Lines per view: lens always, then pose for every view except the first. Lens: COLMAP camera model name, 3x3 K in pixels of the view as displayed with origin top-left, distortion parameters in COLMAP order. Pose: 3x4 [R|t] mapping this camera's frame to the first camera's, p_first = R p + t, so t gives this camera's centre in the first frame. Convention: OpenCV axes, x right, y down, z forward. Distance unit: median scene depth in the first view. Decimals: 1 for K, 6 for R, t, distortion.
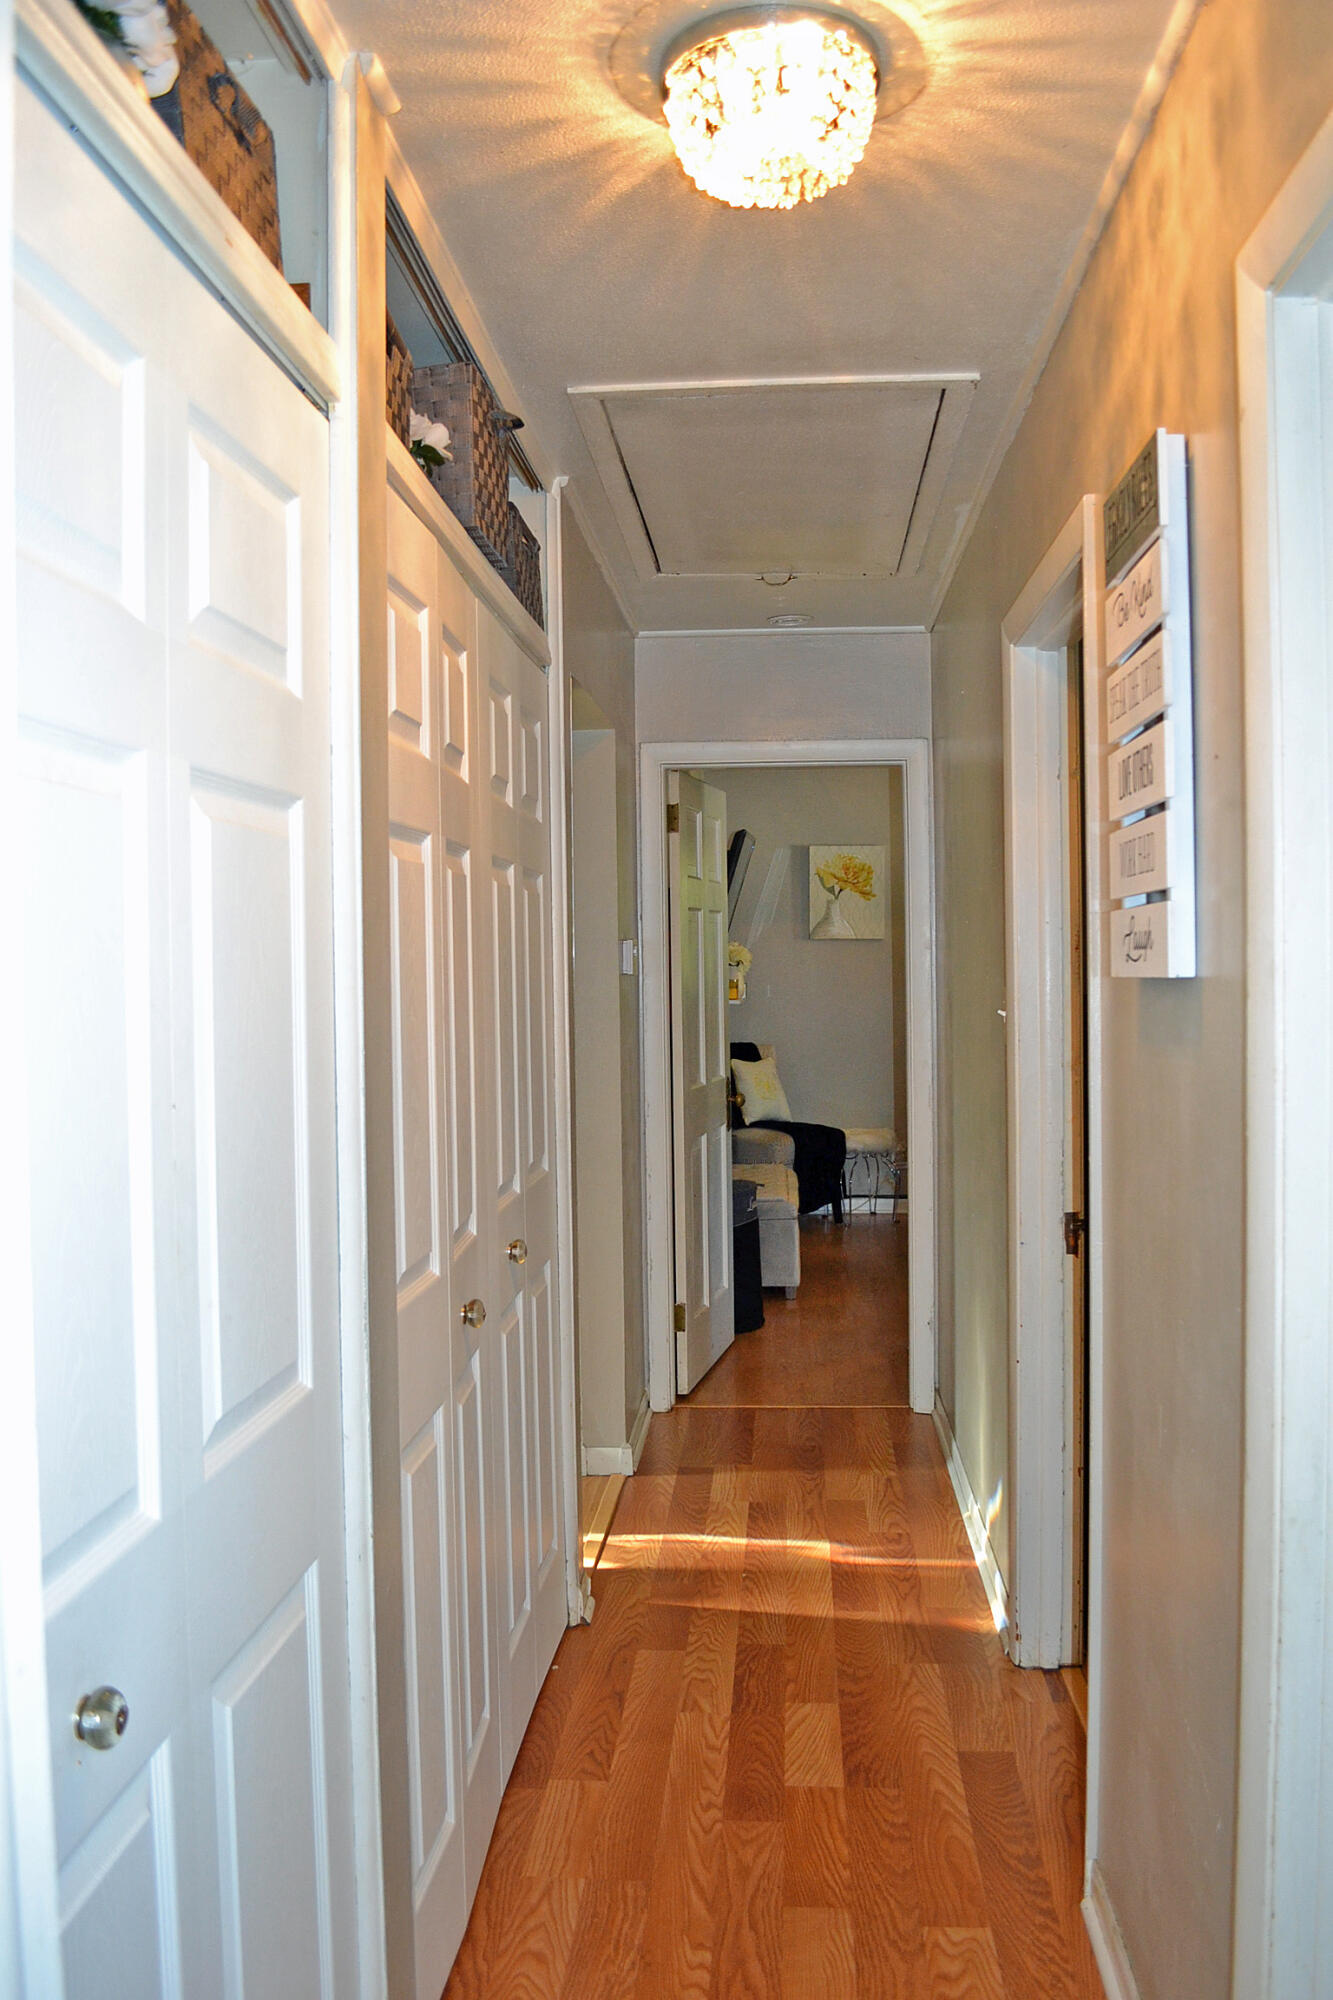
lens RADIAL K [[1610.5, 0, 666.5], [0, 1610.5, 1000.0], [0, 0, 1]] dist [-0.072713, -0.001187]
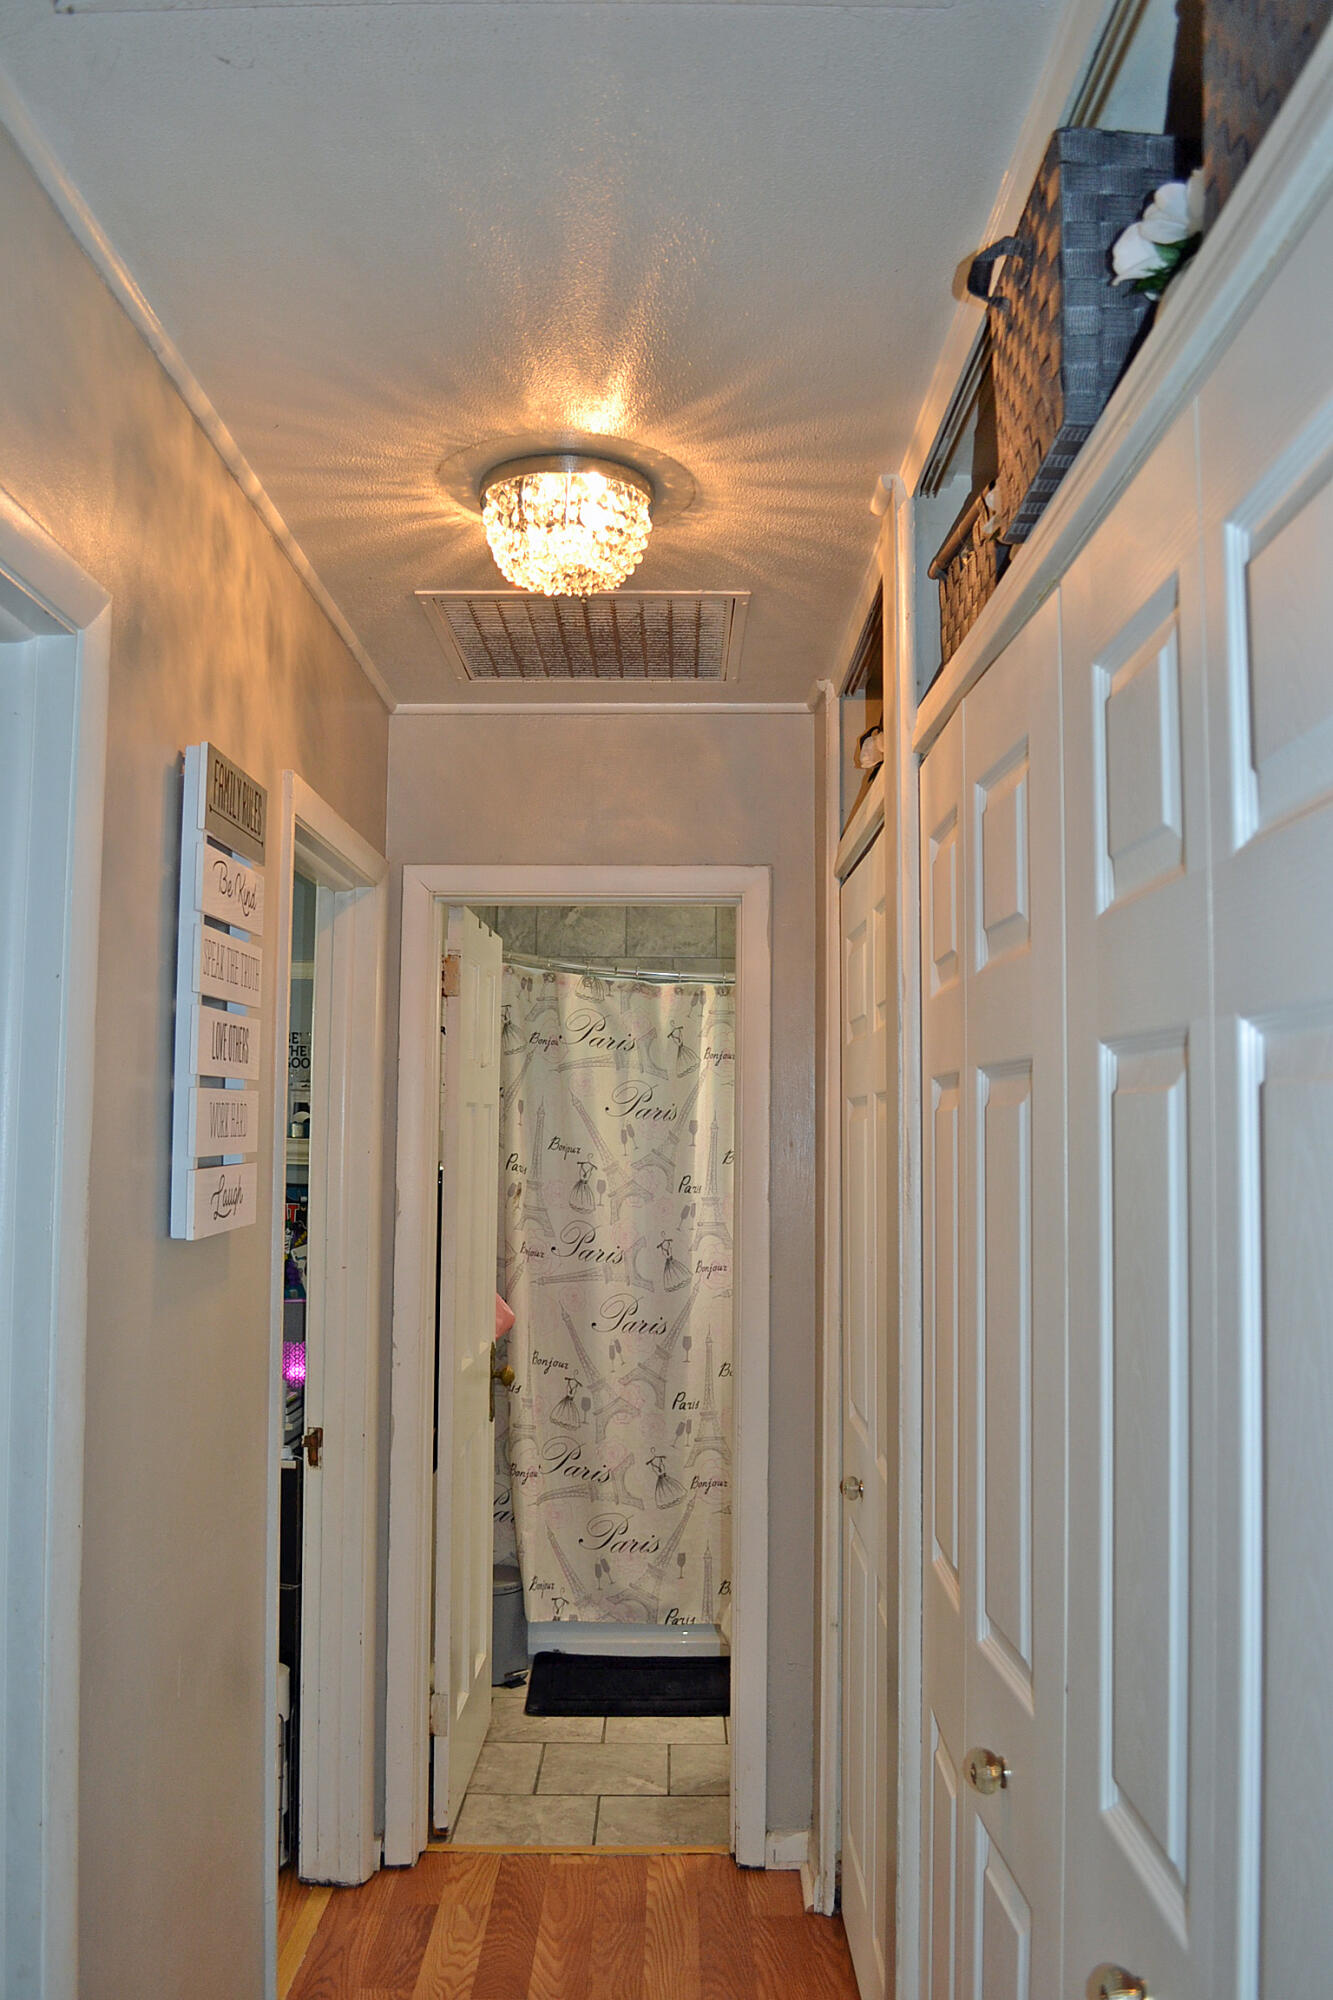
lens RADIAL K [[1610.5, 0, 666.5], [0, 1610.5, 1000.0], [0, 0, 1]] dist [-0.072713, -0.001187]
pose [[-0.997559, 0.026285, -0.064686, 0.077526], [0.030251, 0.997672, -0.061116, -0.096365], [0.062929, -0.062924, -0.996032, 2.150986]]
